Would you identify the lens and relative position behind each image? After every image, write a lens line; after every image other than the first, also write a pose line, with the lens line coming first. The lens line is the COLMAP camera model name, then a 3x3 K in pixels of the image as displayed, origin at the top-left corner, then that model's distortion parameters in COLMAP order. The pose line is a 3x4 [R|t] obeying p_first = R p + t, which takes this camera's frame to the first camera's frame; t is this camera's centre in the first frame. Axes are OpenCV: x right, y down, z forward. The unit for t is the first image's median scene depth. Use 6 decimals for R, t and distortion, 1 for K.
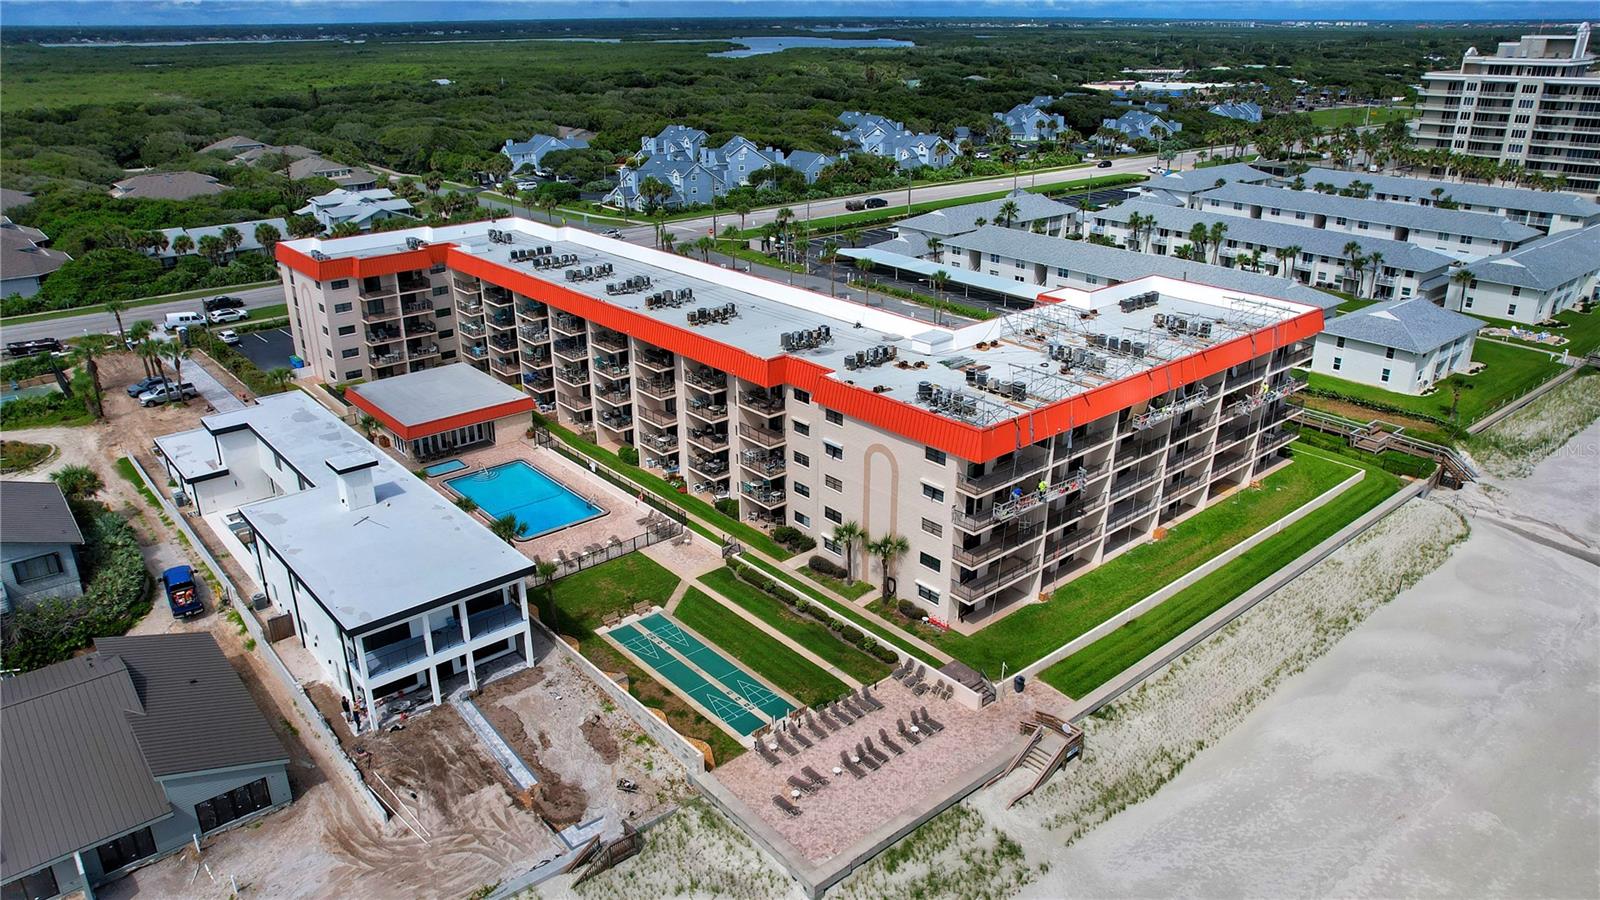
lens RADIAL K [[1078.0, 0, 800.0], [0, 1078.0, 450.0], [0, 0, 1]] dist [-0.089135, 0.077093]
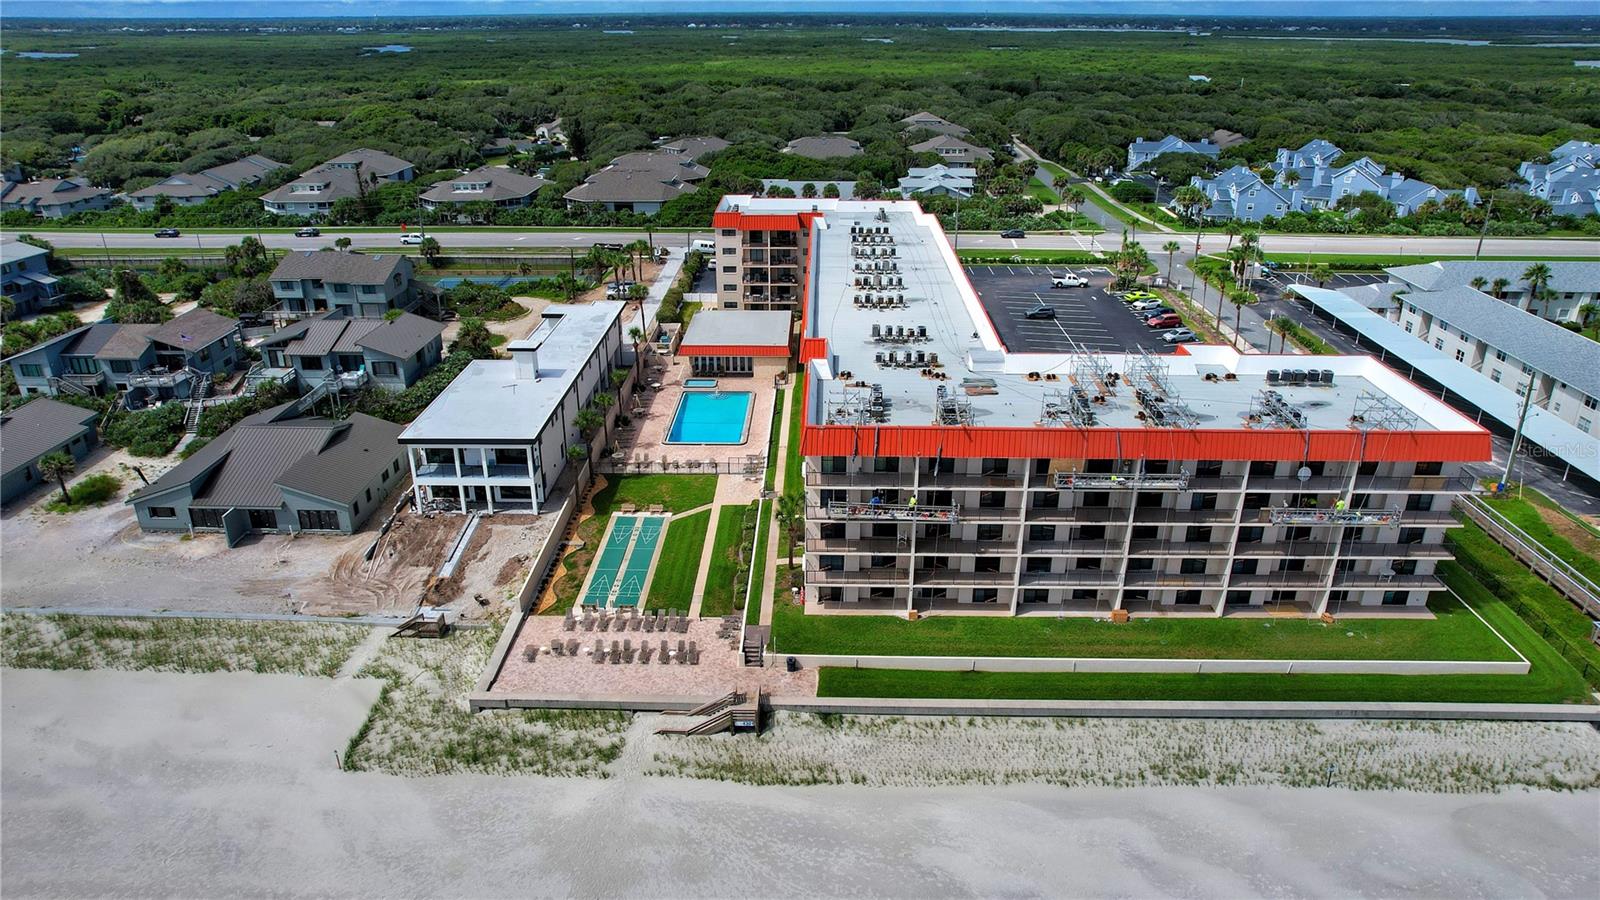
lens RADIAL K [[1048.3, 0, 800.0], [0, 1048.3, 450.0], [0, 0, 1]] dist [-0.082674, 0.078776]
pose [[0.745723, 0.263078, -0.612117, 0.701517], [-0.253377, 0.961692, 0.104638, -0.088599], [0.616196, 0.077066, 0.783813, 0.144839]]
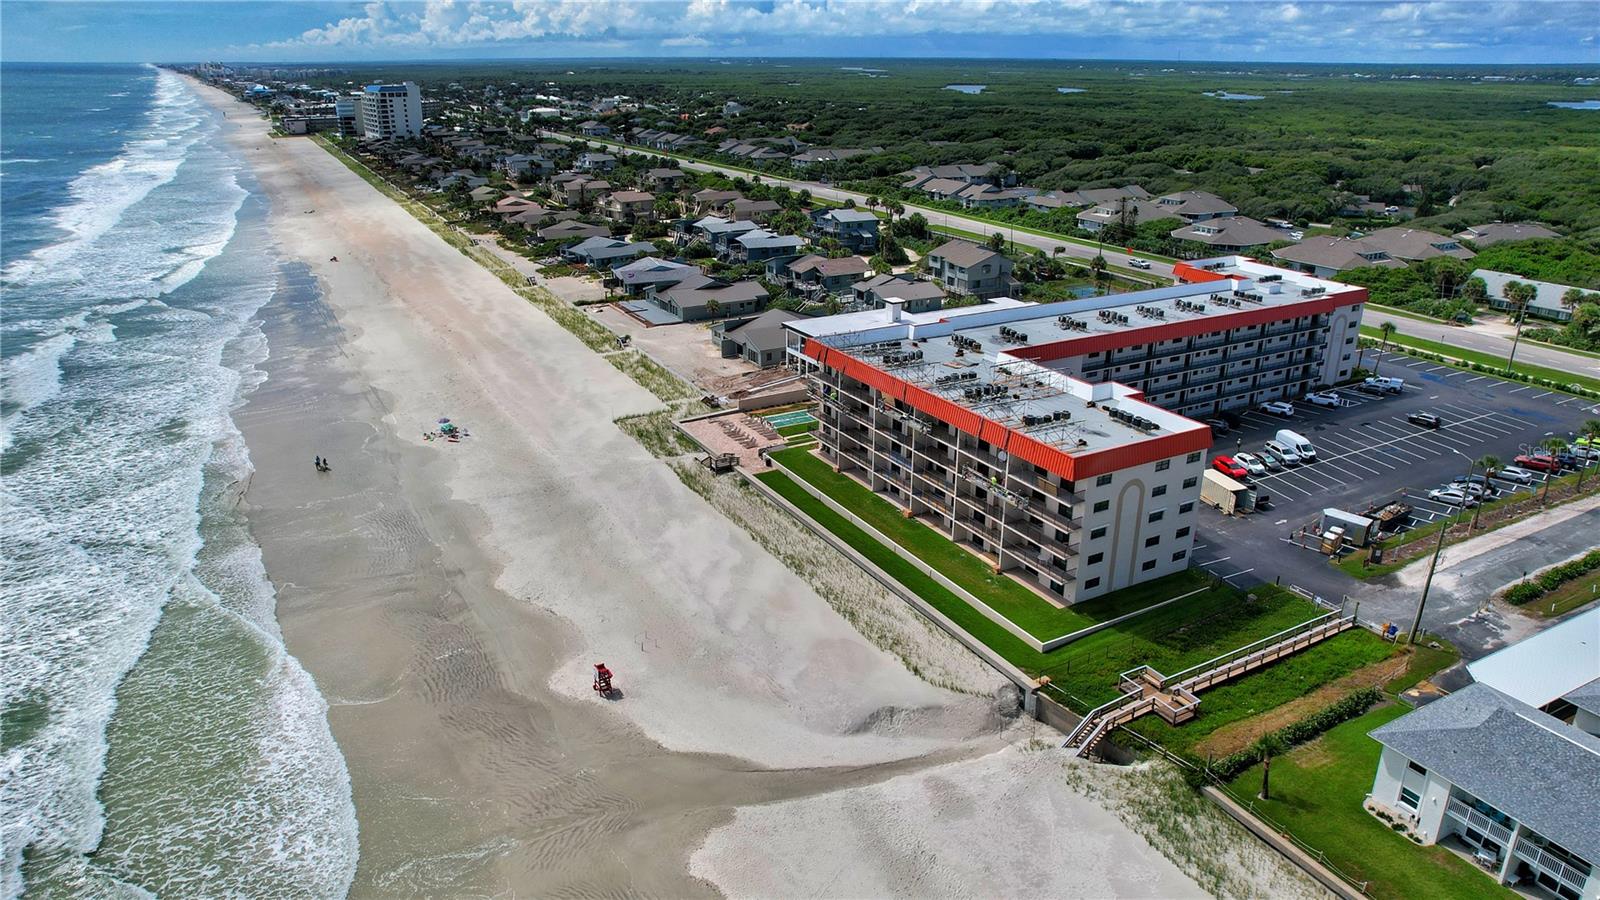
lens RADIAL K [[1078.0, 0, 800.0], [0, 1078.0, 450.0], [0, 0, 1]] dist [-0.089135, 0.077093]
pose [[-0.197959, 0.345611, -0.917260, 1.746462], [-0.369679, 0.840352, 0.396416, -0.528372], [0.907827, 0.417566, -0.038590, 0.980905]]
